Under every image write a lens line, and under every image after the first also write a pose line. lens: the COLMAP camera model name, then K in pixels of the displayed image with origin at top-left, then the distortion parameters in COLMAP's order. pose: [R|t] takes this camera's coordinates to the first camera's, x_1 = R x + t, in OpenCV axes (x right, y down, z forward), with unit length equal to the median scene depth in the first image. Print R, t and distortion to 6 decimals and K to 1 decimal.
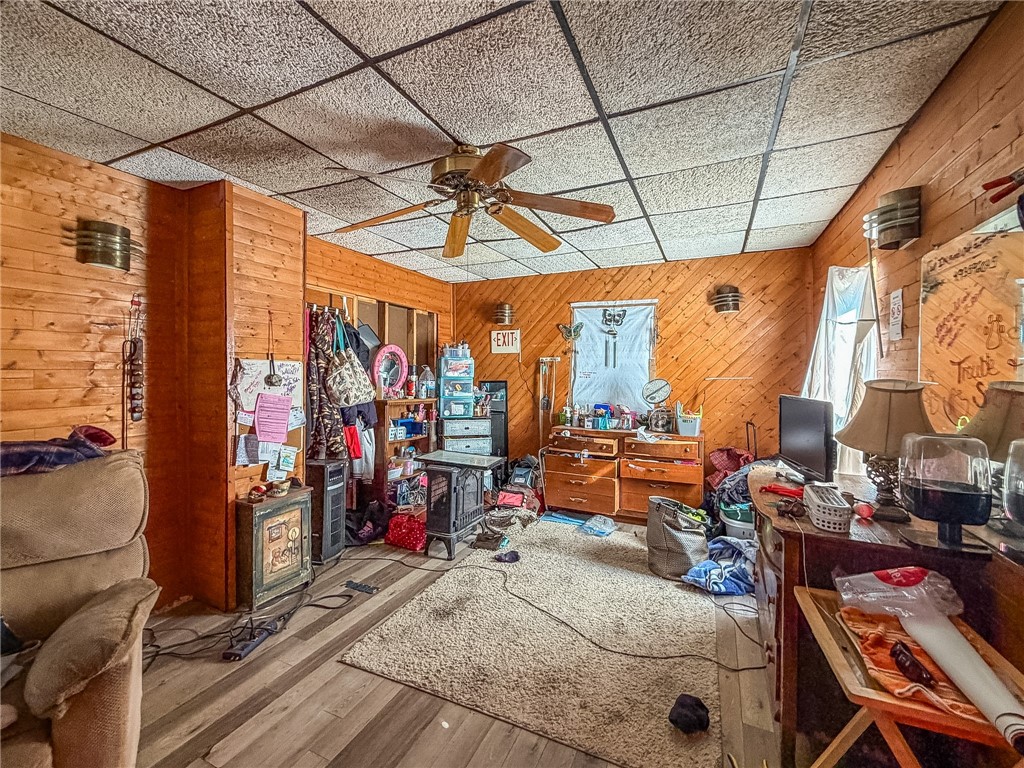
lens RADIAL K [[419.1, 0, 509.4], [0, 419.1, 380.9], [0, 0, 1]] dist [0.002176, -0.000002]
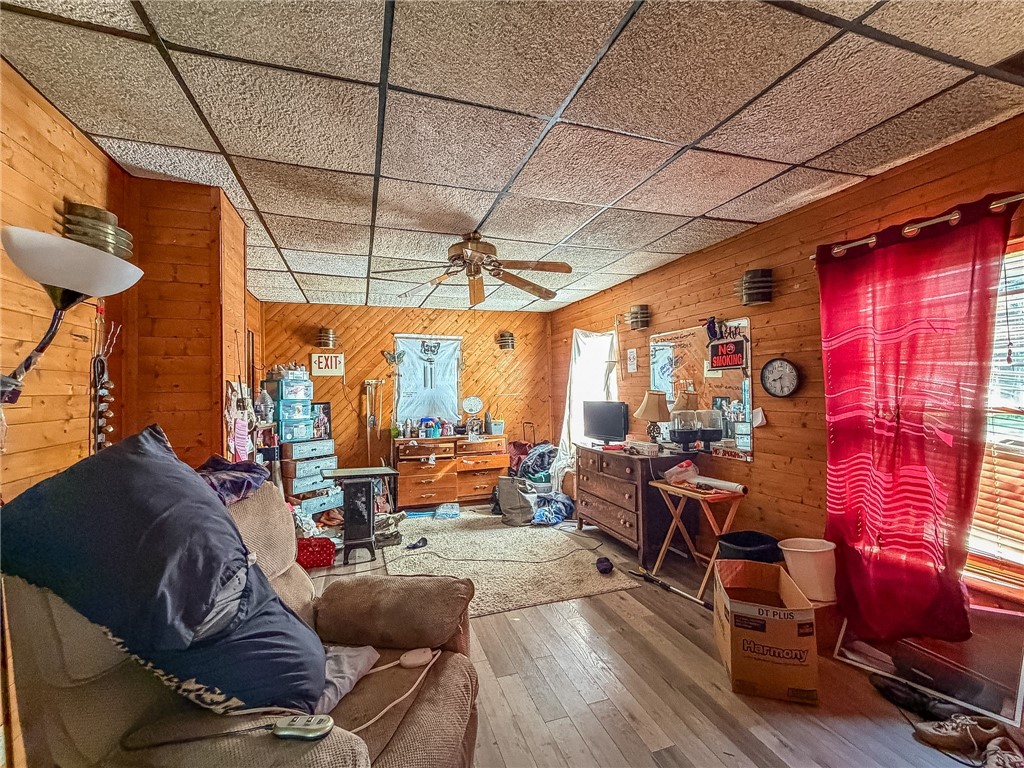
lens RADIAL K [[415.8, 0, 485.5], [0, 415.8, 392.9], [0, 0, 1]] dist [-0.001615, 0.000894]
pose [[0.744803, -0.018962, 0.667015, -0.473430], [0.035626, 0.999300, -0.011373, 0.002326], [-0.666333, 0.032234, 0.744957, -0.030582]]
